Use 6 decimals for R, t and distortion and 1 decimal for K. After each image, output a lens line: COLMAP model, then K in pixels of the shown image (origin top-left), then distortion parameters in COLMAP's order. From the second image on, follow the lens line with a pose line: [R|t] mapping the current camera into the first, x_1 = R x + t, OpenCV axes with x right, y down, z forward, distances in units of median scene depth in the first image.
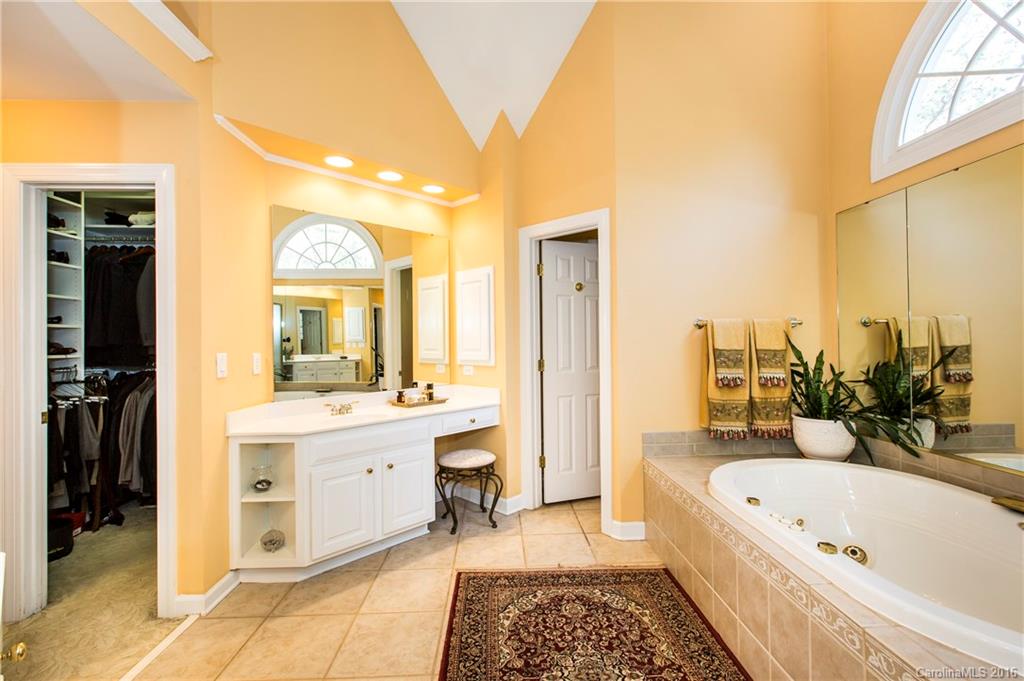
lens RADIAL K [[460.2, 0, 517.3], [0, 460.2, 343.1], [0, 0, 1]] dist [0.000147, -0.000875]
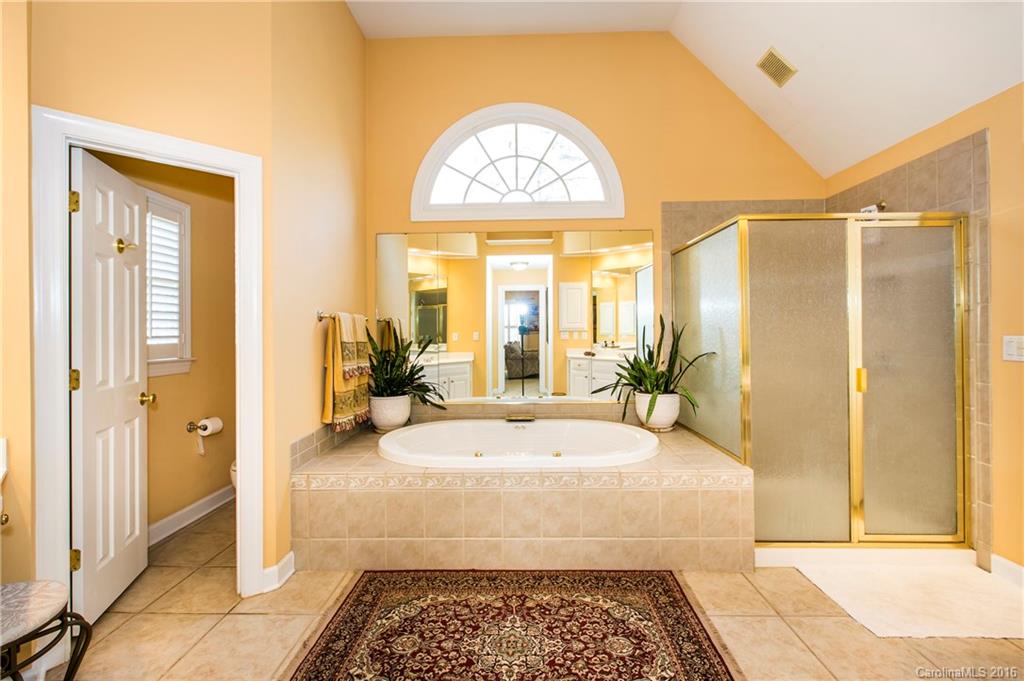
lens RADIAL K [[460.2, 0, 517.4], [0, 460.2, 331.8], [0, 0, 1]] dist [0.000147, -0.000875]
pose [[0.050706, 0.008273, 0.998679, -0.662344], [0.009259, 0.999919, -0.008753, 0.003444], [-0.998671, 0.009691, 0.050625, 0.670736]]
